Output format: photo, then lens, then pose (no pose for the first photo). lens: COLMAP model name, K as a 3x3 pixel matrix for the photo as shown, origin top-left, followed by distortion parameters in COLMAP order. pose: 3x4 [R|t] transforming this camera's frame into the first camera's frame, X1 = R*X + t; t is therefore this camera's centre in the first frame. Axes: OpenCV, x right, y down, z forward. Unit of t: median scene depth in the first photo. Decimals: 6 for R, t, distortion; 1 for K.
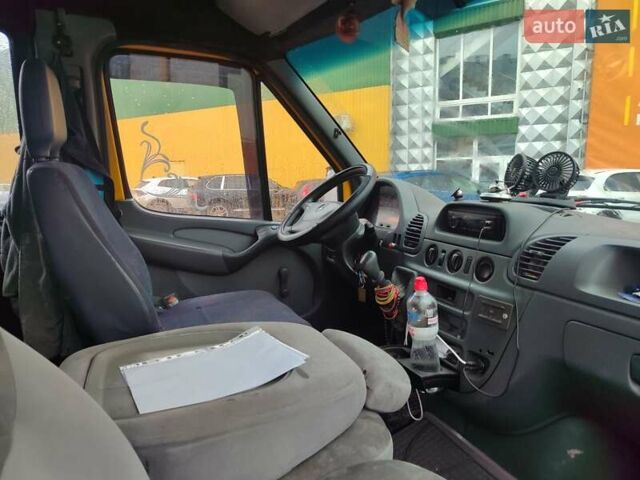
lens RADIAL K [[465.2, 0, 320.0], [0, 465.2, 240.0], [0, 0, 1]] dist [0.006435, -0.000318]
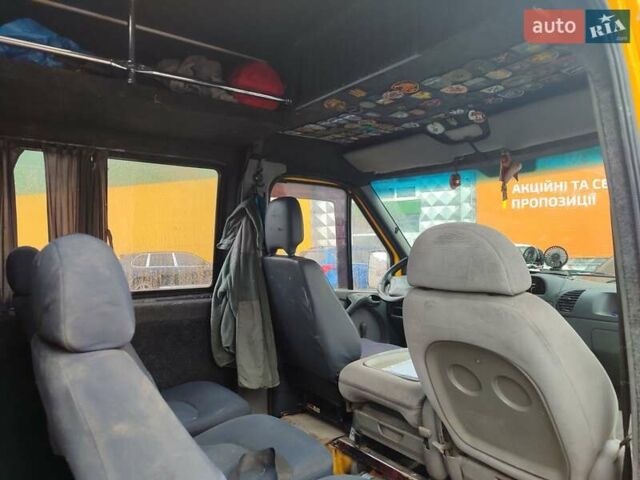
lens RADIAL K [[478.9, 0, 320.0], [0, 478.9, 240.0], [0, 0, 1]] dist [0.058460, -0.000249]
pose [[0.971888, -0.006477, 0.235355, -0.594494], [0.043029, 0.987673, -0.150503, 0.027283], [-0.231479, 0.156399, 0.960186, -0.456015]]
